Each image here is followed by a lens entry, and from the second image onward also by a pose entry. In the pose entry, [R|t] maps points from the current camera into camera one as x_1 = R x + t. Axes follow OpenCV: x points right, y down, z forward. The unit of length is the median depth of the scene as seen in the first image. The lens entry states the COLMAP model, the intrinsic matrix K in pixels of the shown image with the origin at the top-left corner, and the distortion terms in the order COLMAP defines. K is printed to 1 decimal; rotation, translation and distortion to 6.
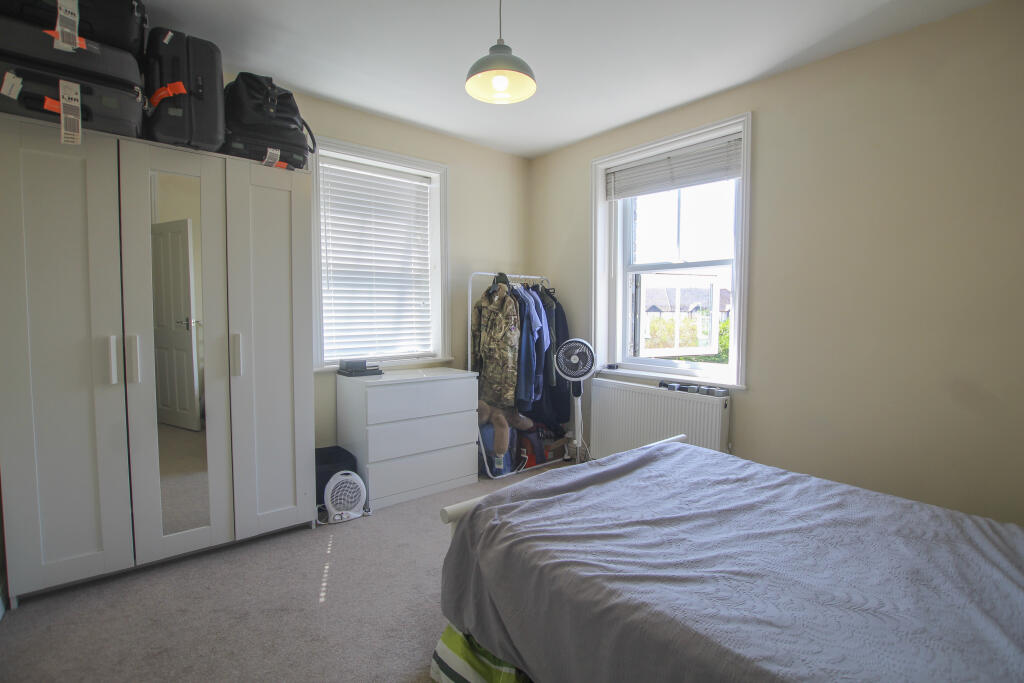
lens RADIAL K [[471.1, 0, 518.4], [0, 471.1, 341.4], [0, 0, 1]] dist [-0.027711, 0.002027]
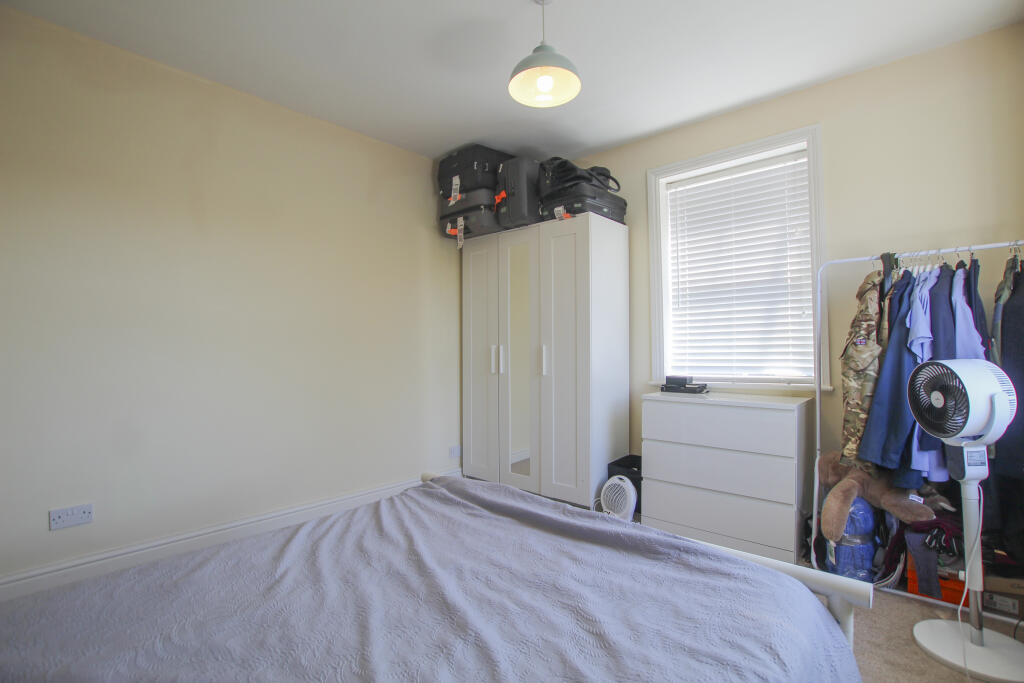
lens RADIAL K [[471.1, 0, 518.7], [0, 471.1, 346.9], [0, 0, 1]] dist [-0.027711, 0.002027]
pose [[0.138717, -0.015227, -0.990215, 0.902226], [-0.051296, 0.998429, -0.022539, 0.027133], [0.989003, 0.053920, 0.137718, 0.827387]]
